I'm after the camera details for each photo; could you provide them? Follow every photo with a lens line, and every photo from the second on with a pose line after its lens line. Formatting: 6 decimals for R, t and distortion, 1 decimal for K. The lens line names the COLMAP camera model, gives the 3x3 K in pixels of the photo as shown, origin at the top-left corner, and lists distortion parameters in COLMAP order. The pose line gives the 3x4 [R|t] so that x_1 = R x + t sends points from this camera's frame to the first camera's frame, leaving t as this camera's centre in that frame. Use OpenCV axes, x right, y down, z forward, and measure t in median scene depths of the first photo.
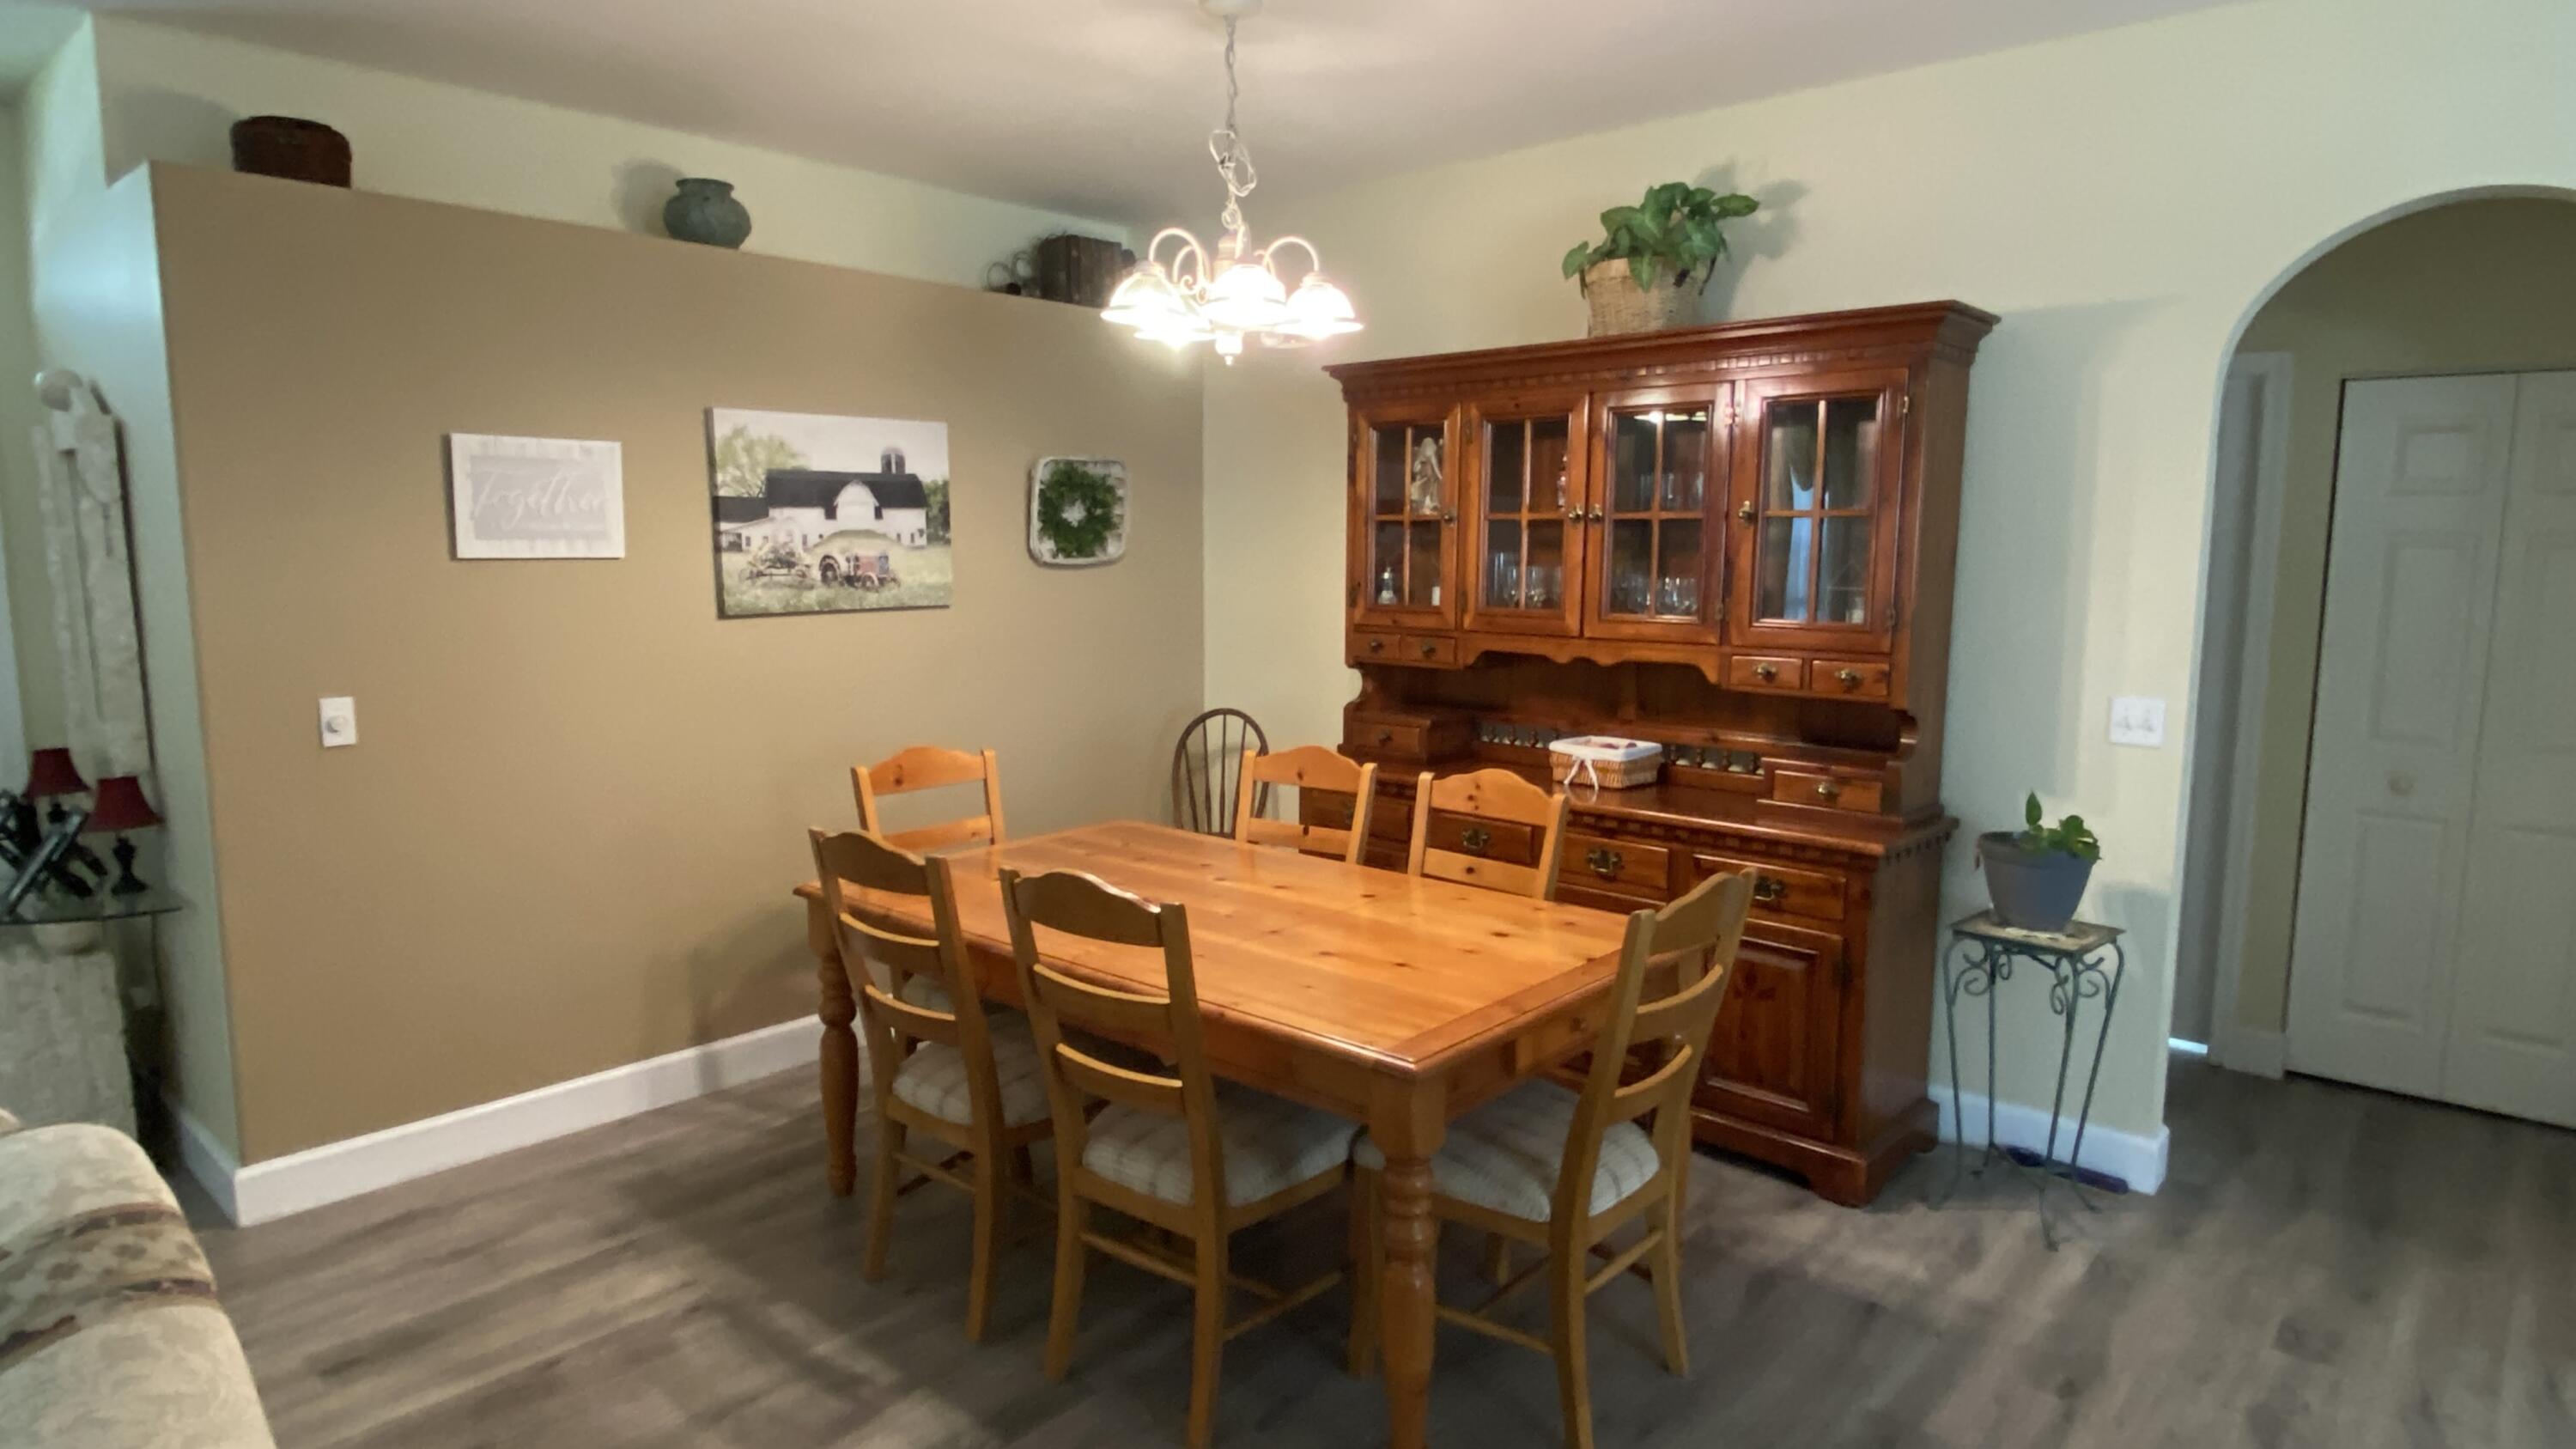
lens RADIAL K [[1447.3, 0, 1291.0], [0, 1447.3, 714.6], [0, 0, 1]] dist [0.070258, -0.072198]
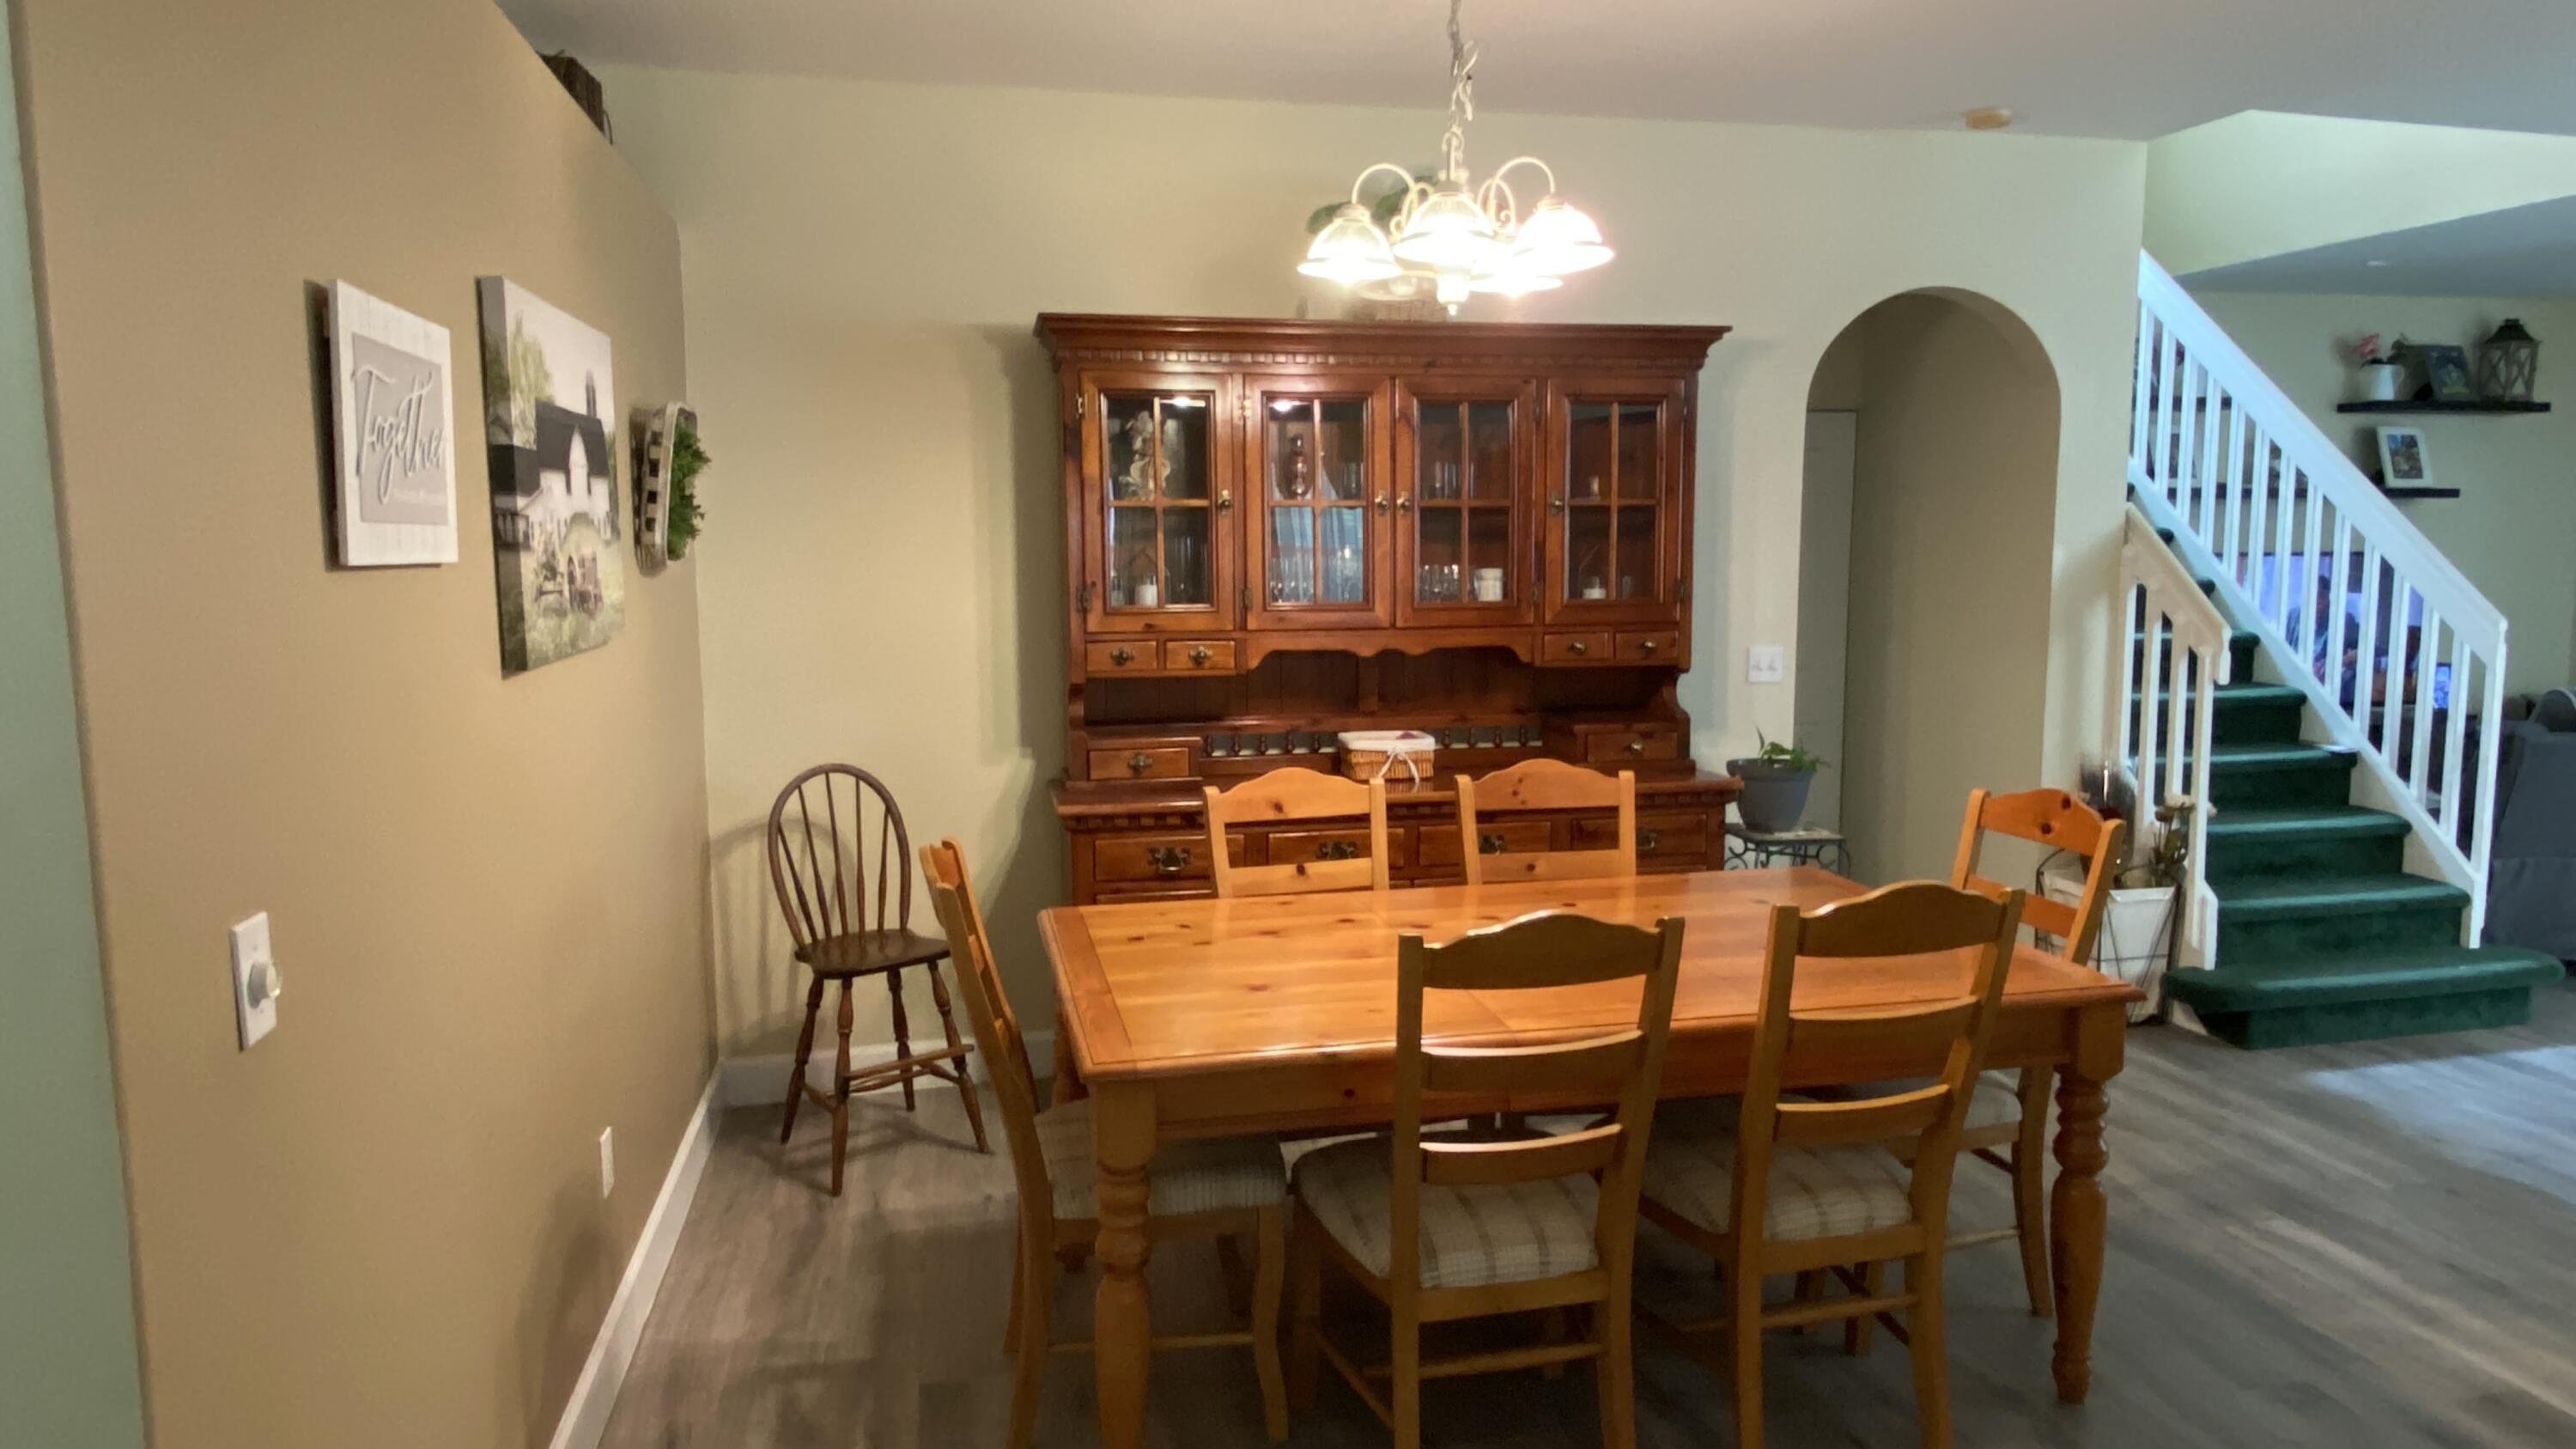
lens RADIAL K [[1601.3, 0, 1288.0], [0, 1601.3, 724.5], [0, 0, 1]] dist [0.100016, -0.094780]
pose [[0.593823, -0.096925, 0.798736, -0.705826], [0.113248, 0.992904, 0.036292, -0.035405], [-0.796586, 0.068904, 0.600586, 0.408574]]
